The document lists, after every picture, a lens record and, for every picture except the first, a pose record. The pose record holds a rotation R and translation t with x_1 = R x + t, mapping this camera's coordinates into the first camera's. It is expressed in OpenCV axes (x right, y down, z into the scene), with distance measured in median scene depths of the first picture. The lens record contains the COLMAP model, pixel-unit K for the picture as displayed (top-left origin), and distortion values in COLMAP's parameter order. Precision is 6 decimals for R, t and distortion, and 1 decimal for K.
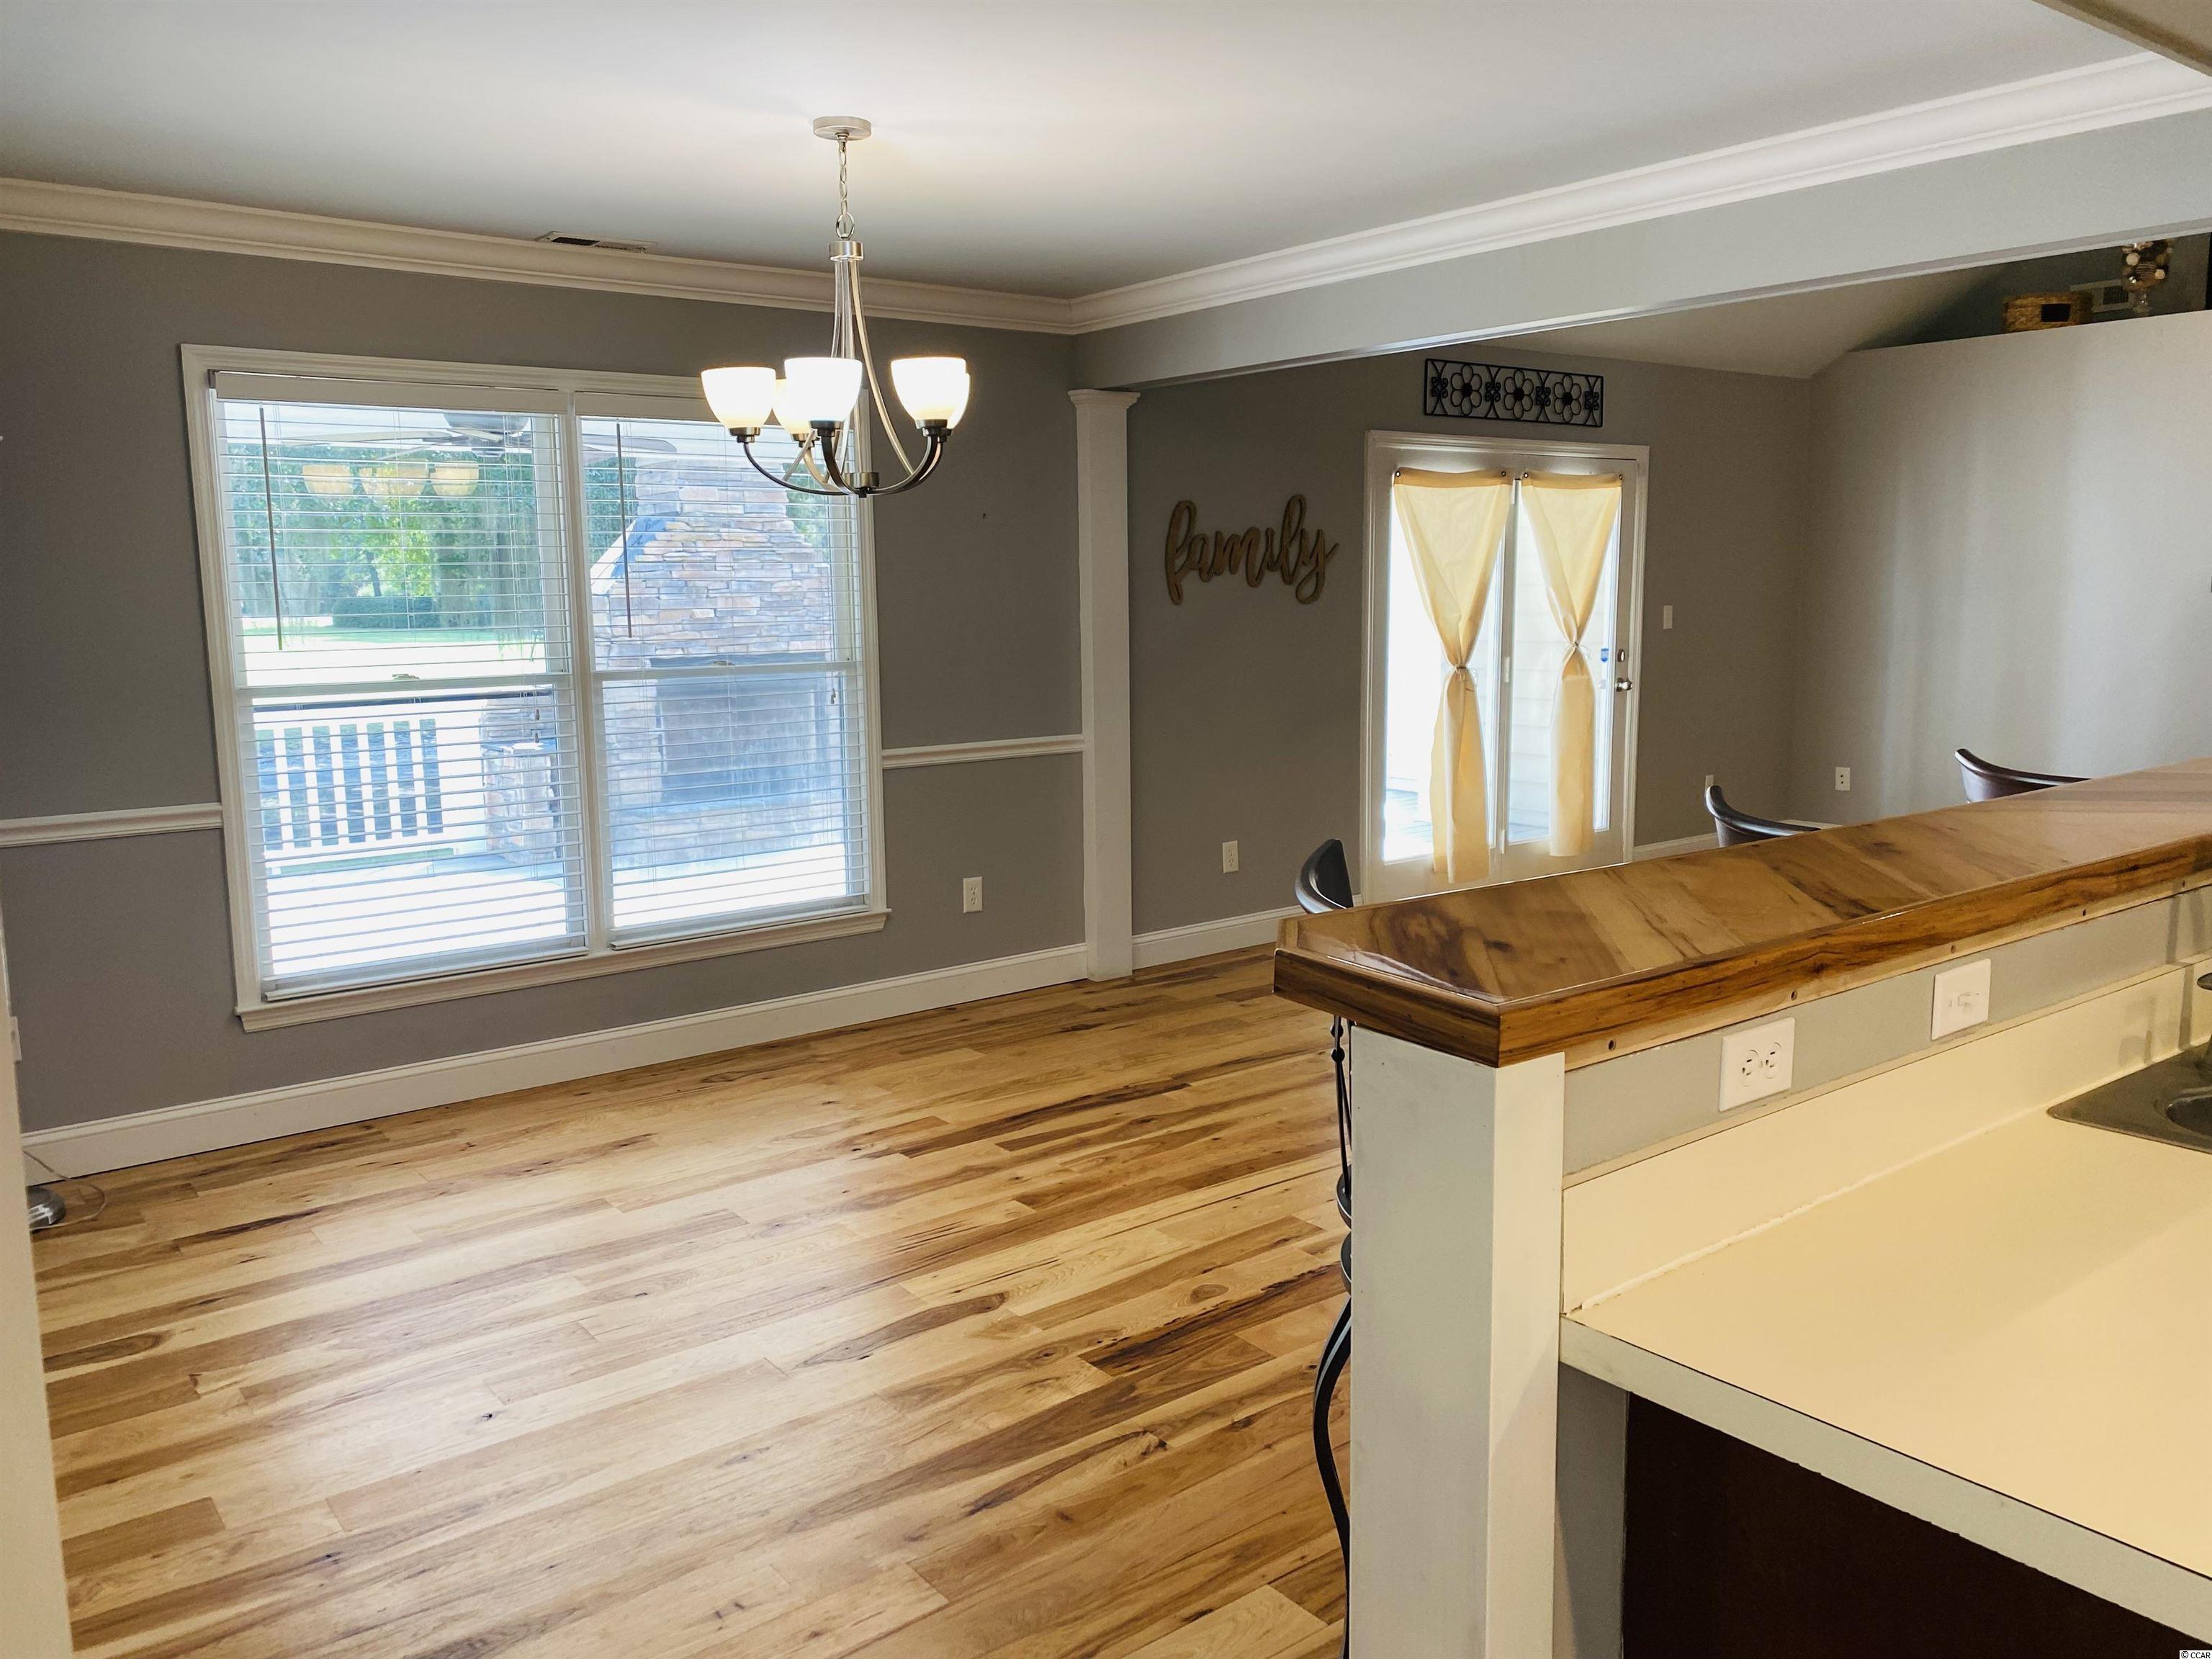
lens RADIAL K [[1681.1, 0, 1092.4], [0, 1681.1, 839.5], [0, 0, 1]] dist [0.072784, -0.098825]
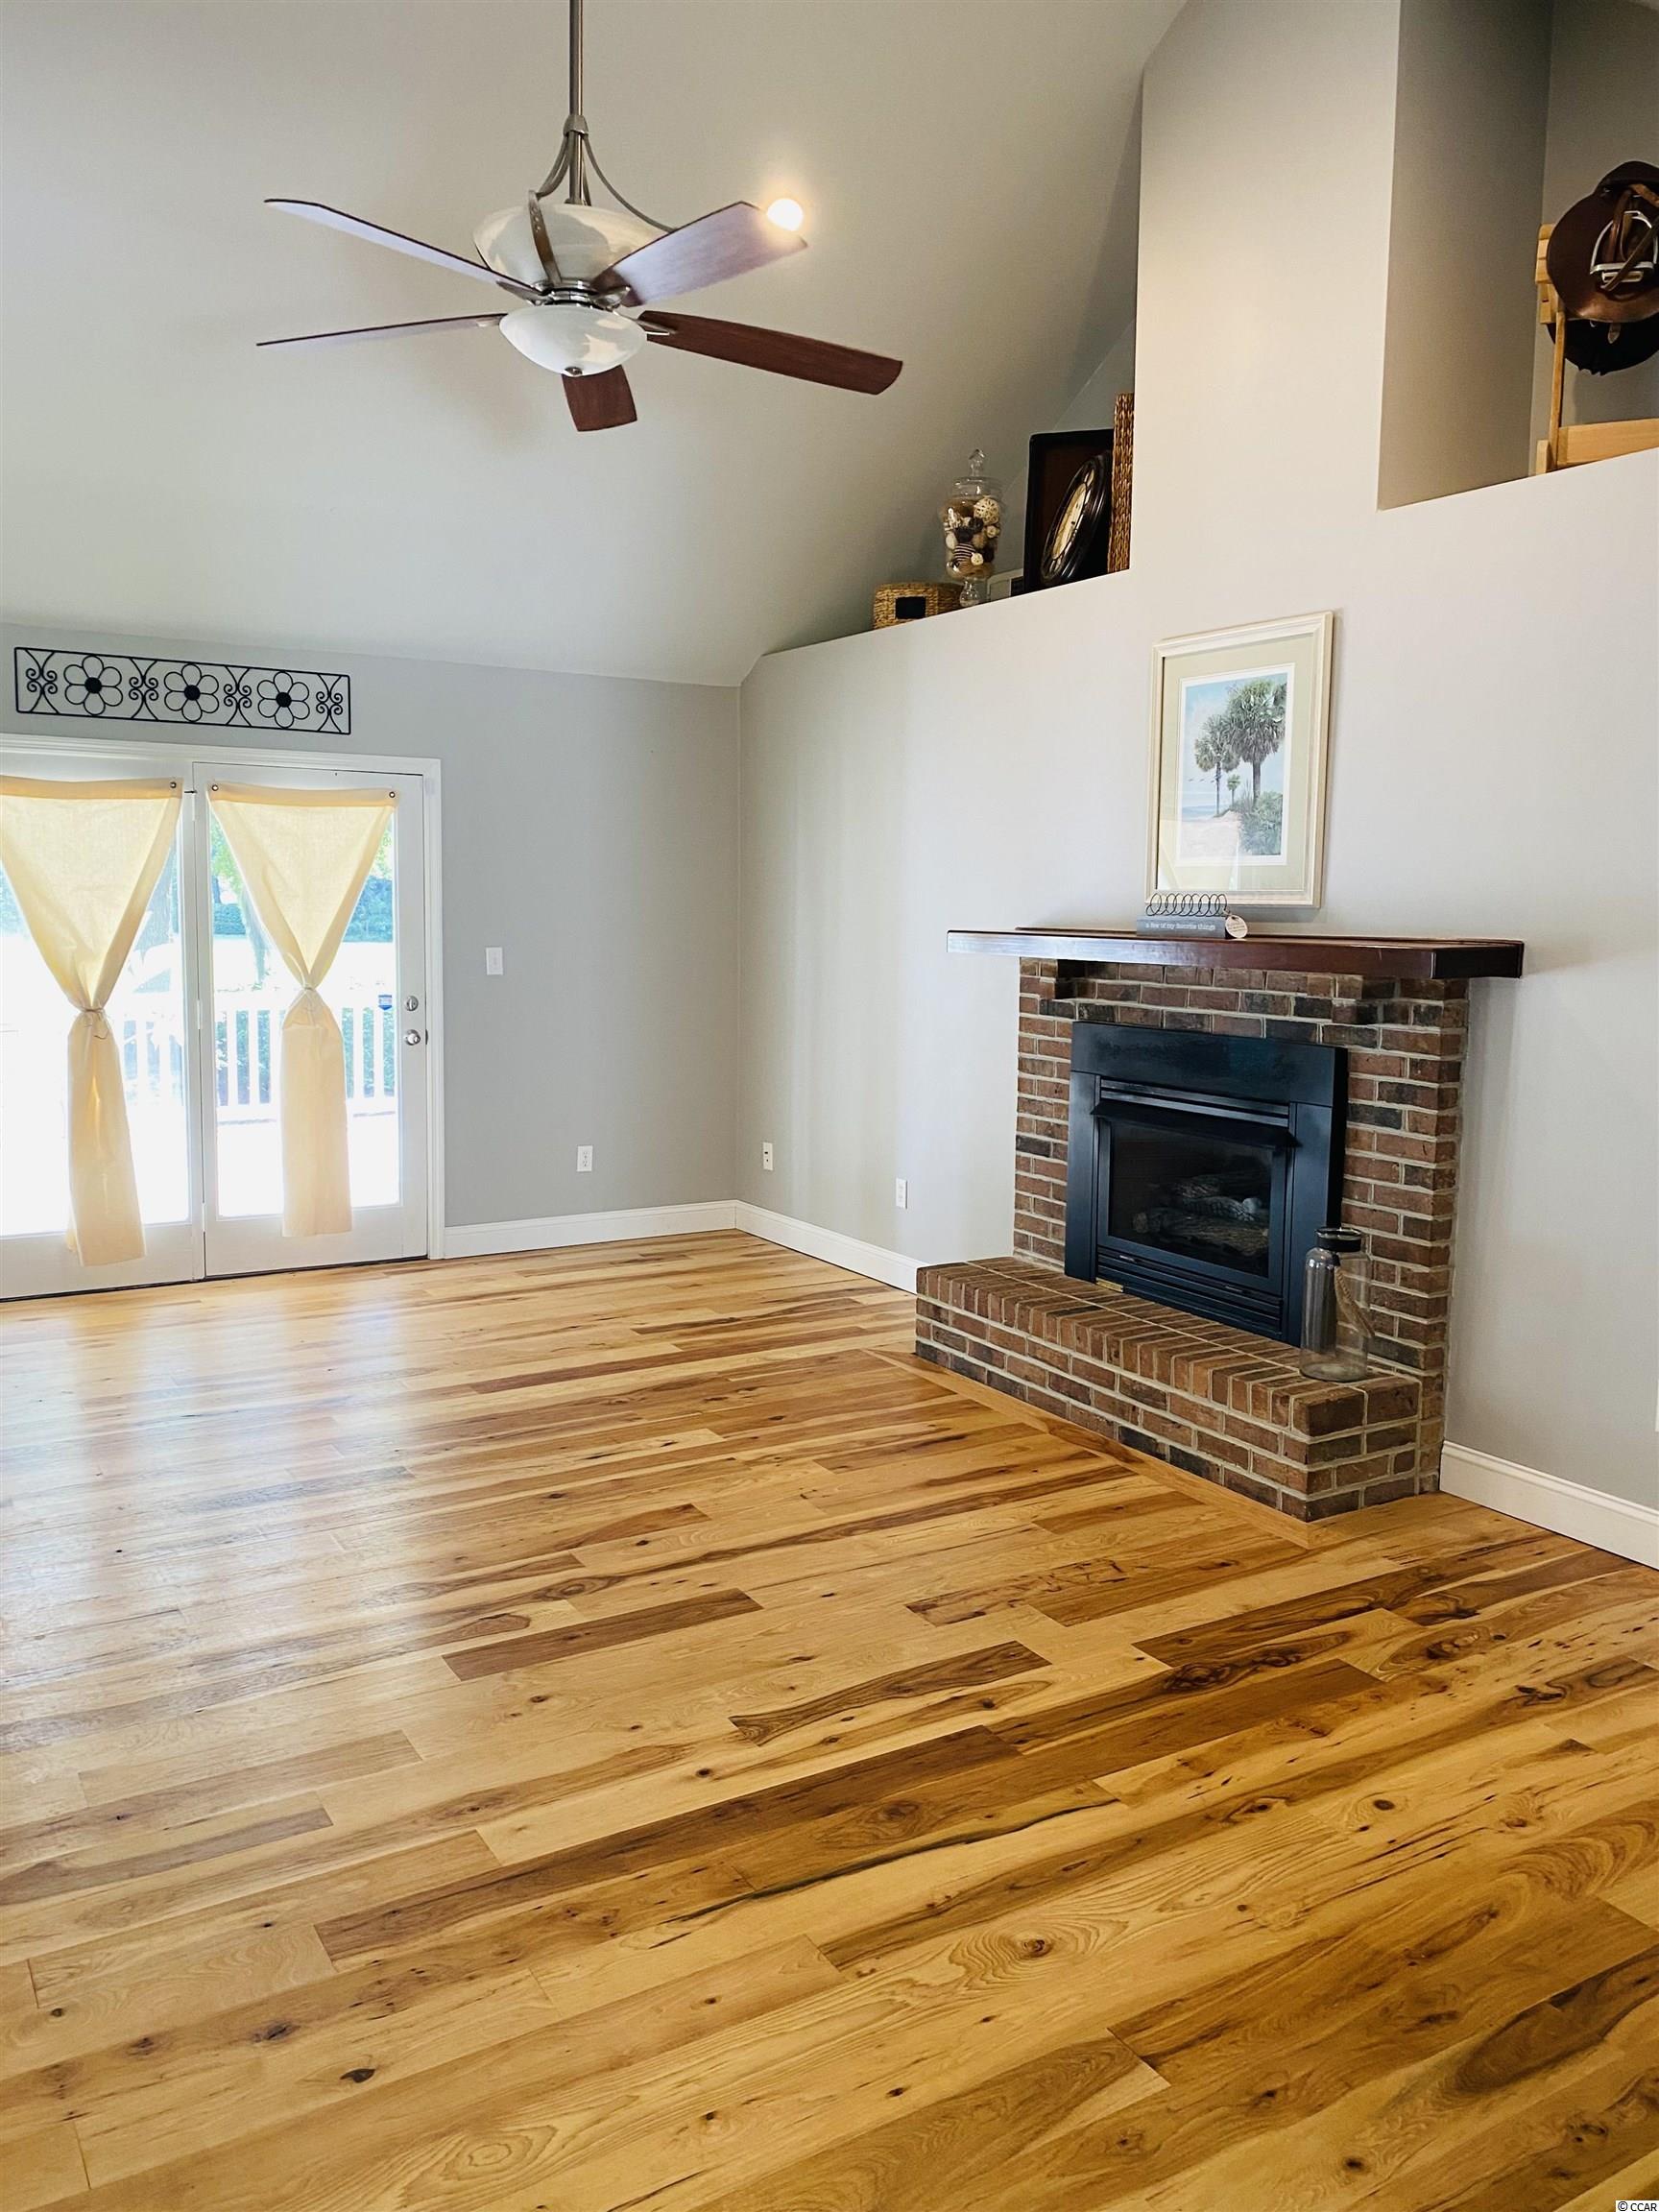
lens RADIAL K [[1672.0, 0, 804.2], [0, 1672.0, 1098.8], [0, 0, 1]] dist [0.079130, -0.107015]
pose [[0.992549, 0.037388, -0.115965, 0.897946], [-0.041699, 0.998518, -0.034969, -0.057296], [0.114486, 0.039544, 0.992638, 0.272138]]
